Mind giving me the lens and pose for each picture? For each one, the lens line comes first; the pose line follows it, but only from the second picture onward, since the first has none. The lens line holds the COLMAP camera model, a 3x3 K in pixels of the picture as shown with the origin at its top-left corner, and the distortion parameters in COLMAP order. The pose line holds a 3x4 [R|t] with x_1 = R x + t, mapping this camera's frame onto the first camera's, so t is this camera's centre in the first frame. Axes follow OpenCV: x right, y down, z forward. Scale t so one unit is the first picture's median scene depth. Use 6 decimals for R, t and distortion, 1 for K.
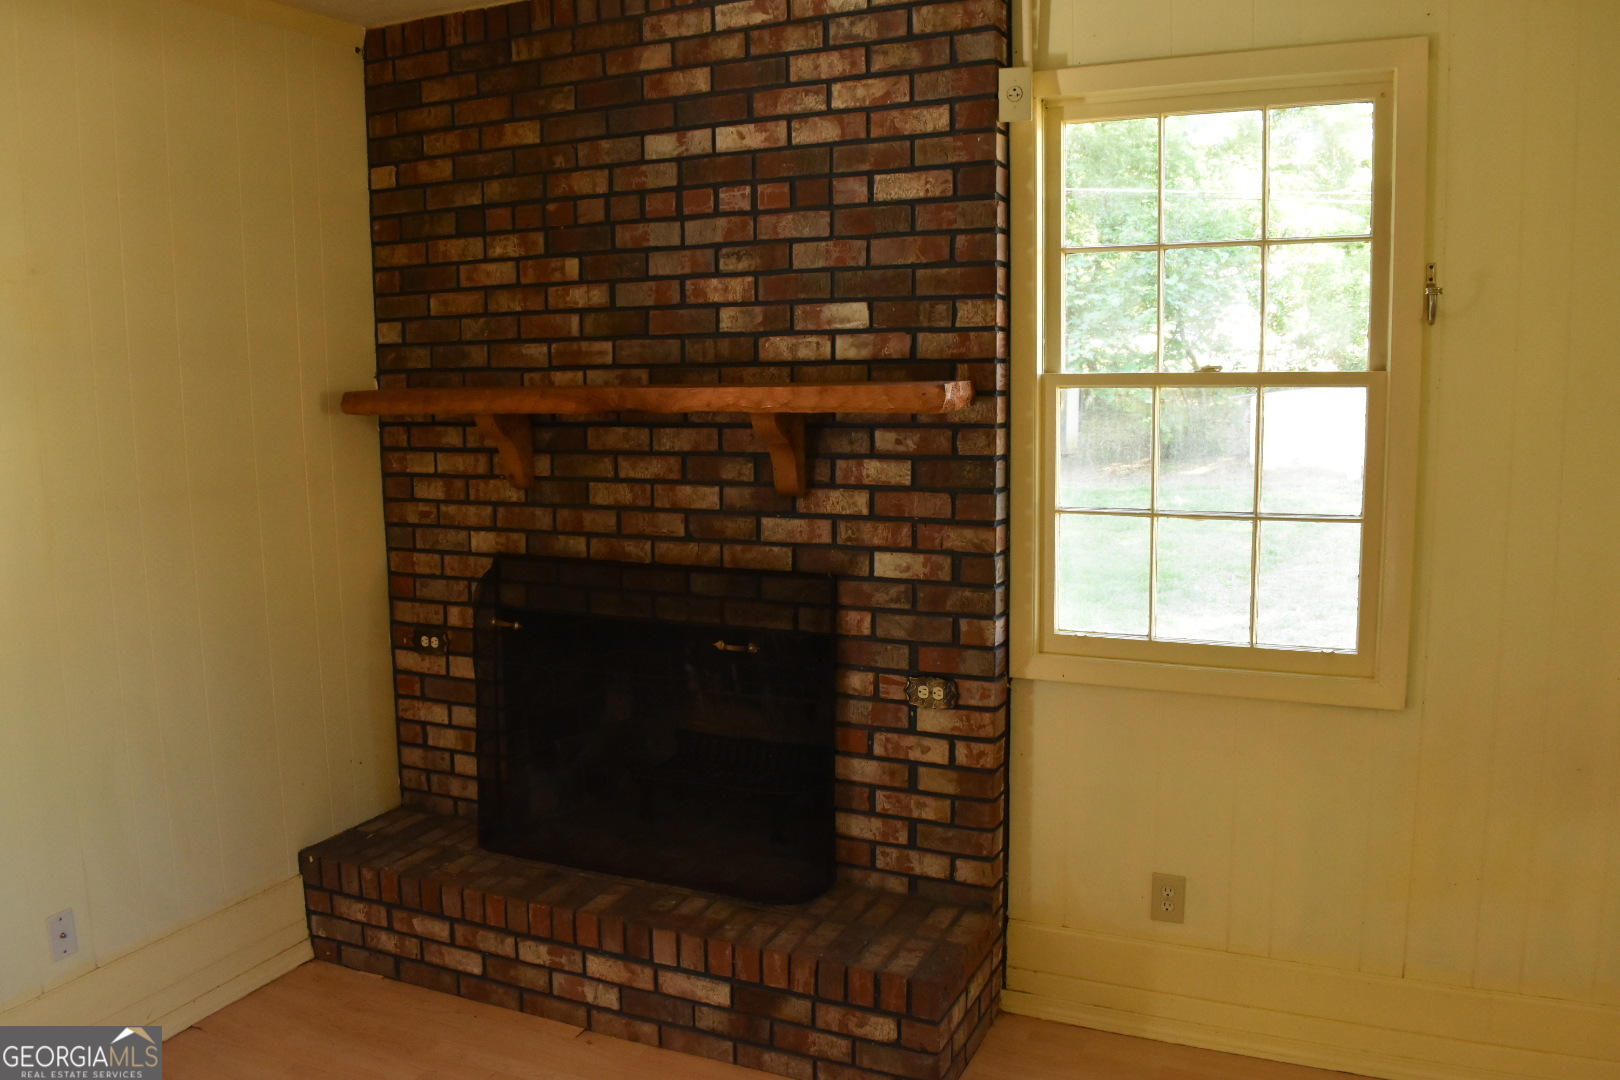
lens RADIAL K [[1263.5, 0, 810.0], [0, 1263.5, 540.0], [0, 0, 1]] dist [-0.101044, 0.009857]
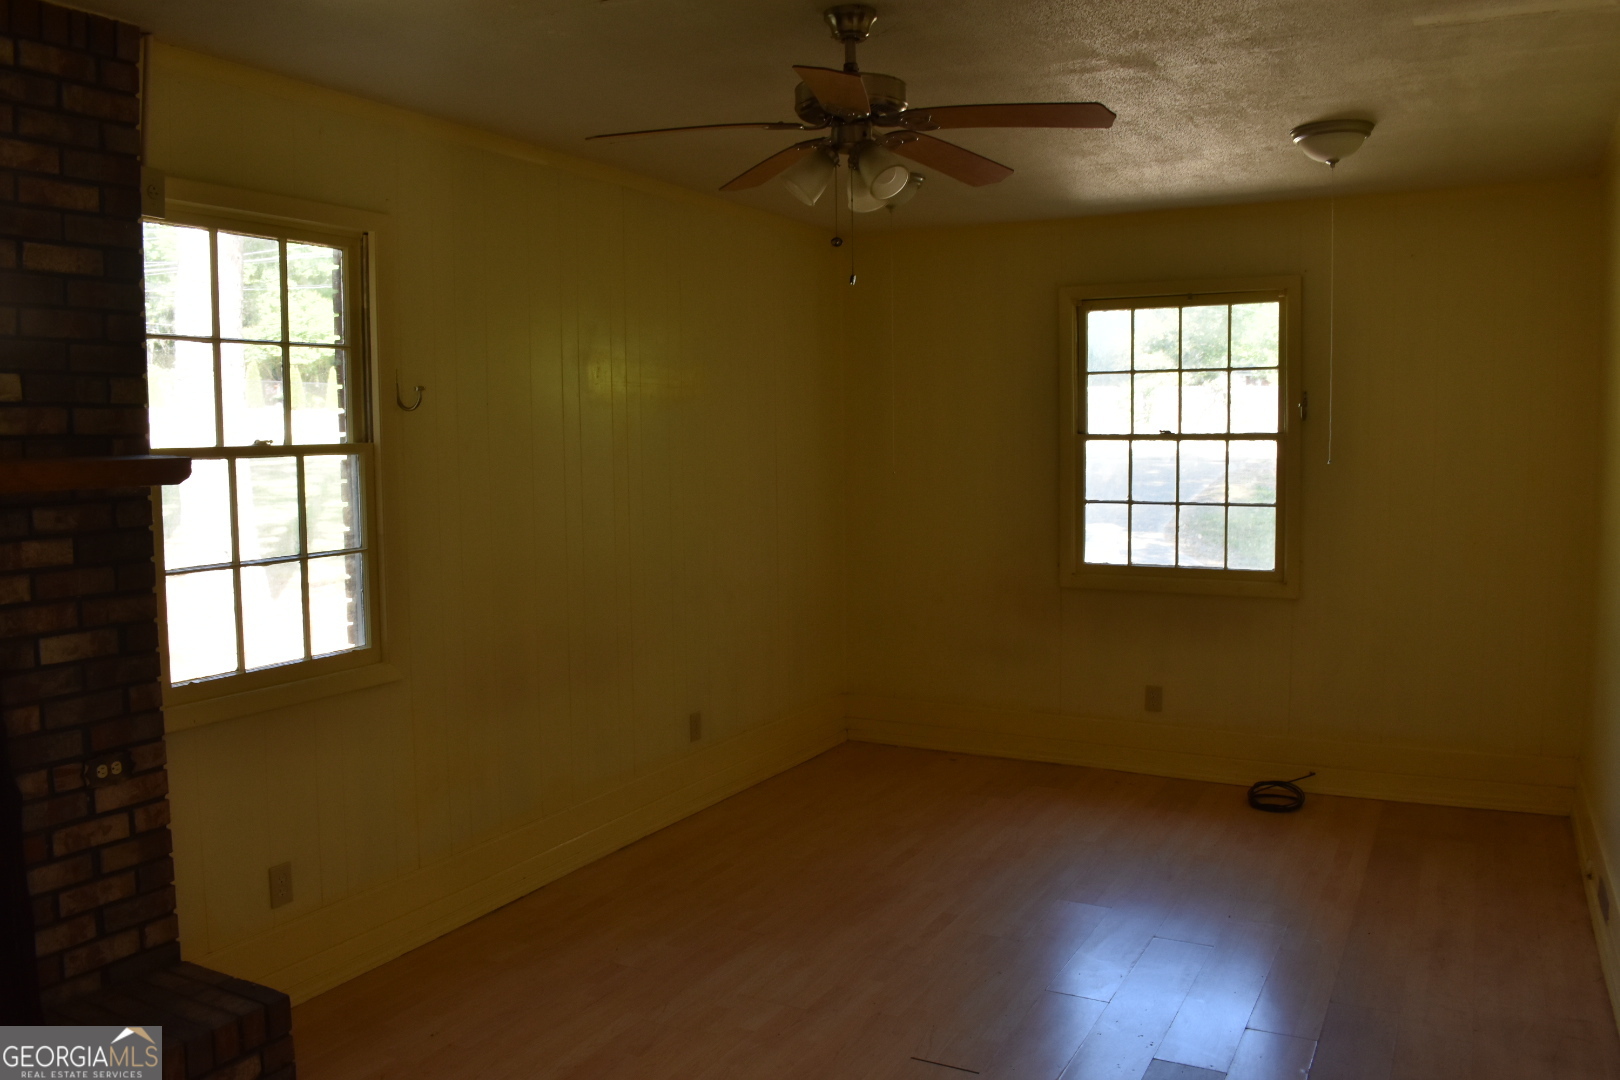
lens RADIAL K [[1263.5, 0, 810.0], [0, 1263.5, 540.0], [0, 0, 1]] dist [-0.101044, 0.009857]
pose [[0.060479, -0.071487, 0.995606, -0.811620], [0.138218, 0.988423, 0.062575, -0.041004], [-0.988554, 0.133826, 0.069659, 0.365244]]
